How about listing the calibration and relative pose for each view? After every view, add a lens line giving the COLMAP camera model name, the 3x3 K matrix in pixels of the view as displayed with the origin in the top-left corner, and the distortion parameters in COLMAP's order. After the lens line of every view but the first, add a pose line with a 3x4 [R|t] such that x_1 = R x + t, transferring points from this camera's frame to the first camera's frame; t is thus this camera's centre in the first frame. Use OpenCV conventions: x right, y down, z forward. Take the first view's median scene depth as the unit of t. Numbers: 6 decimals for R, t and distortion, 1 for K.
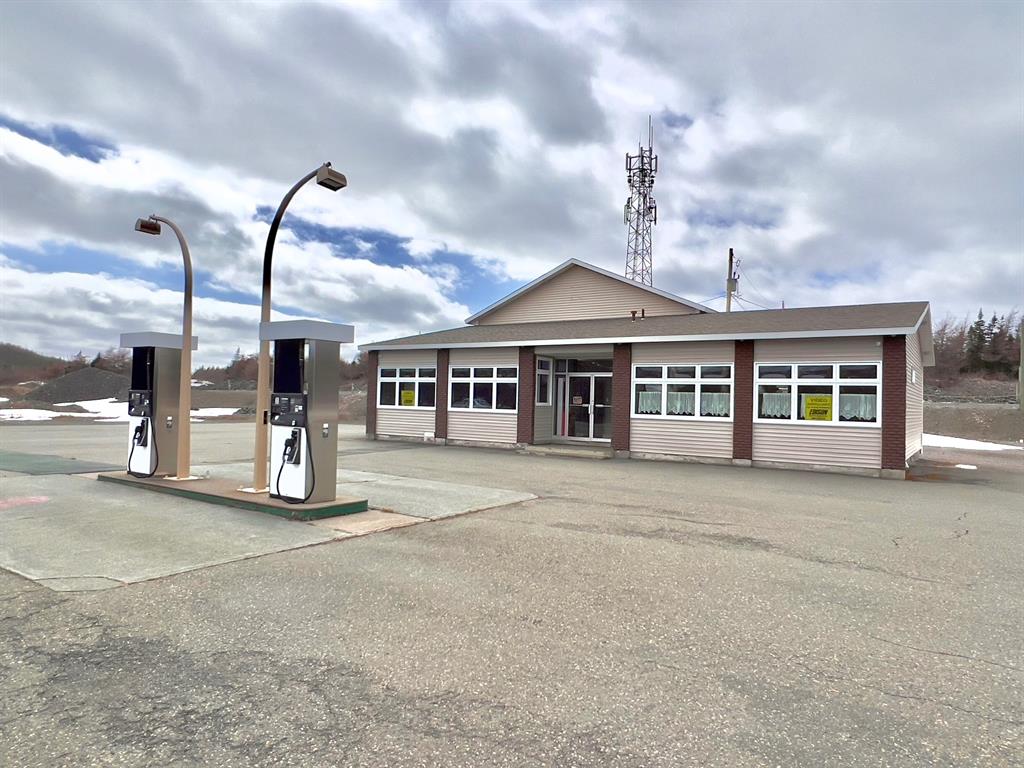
lens RADIAL K [[695.9, 0, 512.0], [0, 695.9, 384.0], [0, 0, 1]] dist [-0.000728, -0.000286]
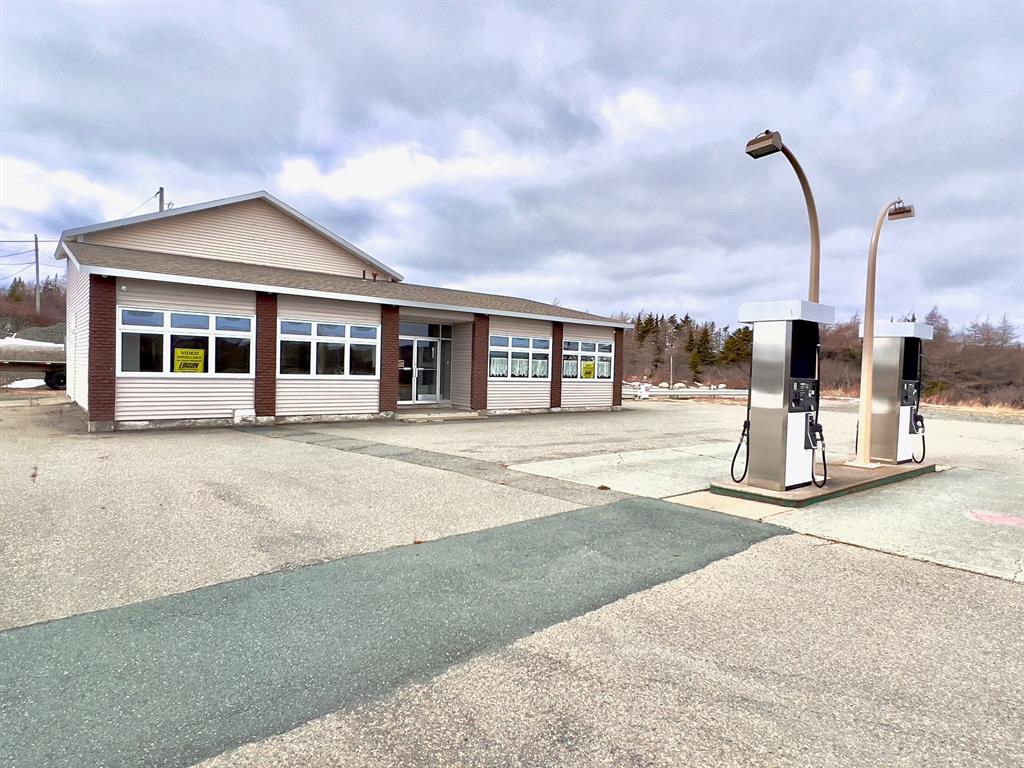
lens RADIAL K [[821.2, 0, 512.0], [0, 821.2, 384.0], [0, 0, 1]] dist [0.002965, 0.000410]
pose [[0.096194, -0.041780, 0.994485, -1.016354], [-0.048486, 0.997736, 0.046606, -0.009119], [-0.994181, -0.052702, 0.093950, 0.724907]]
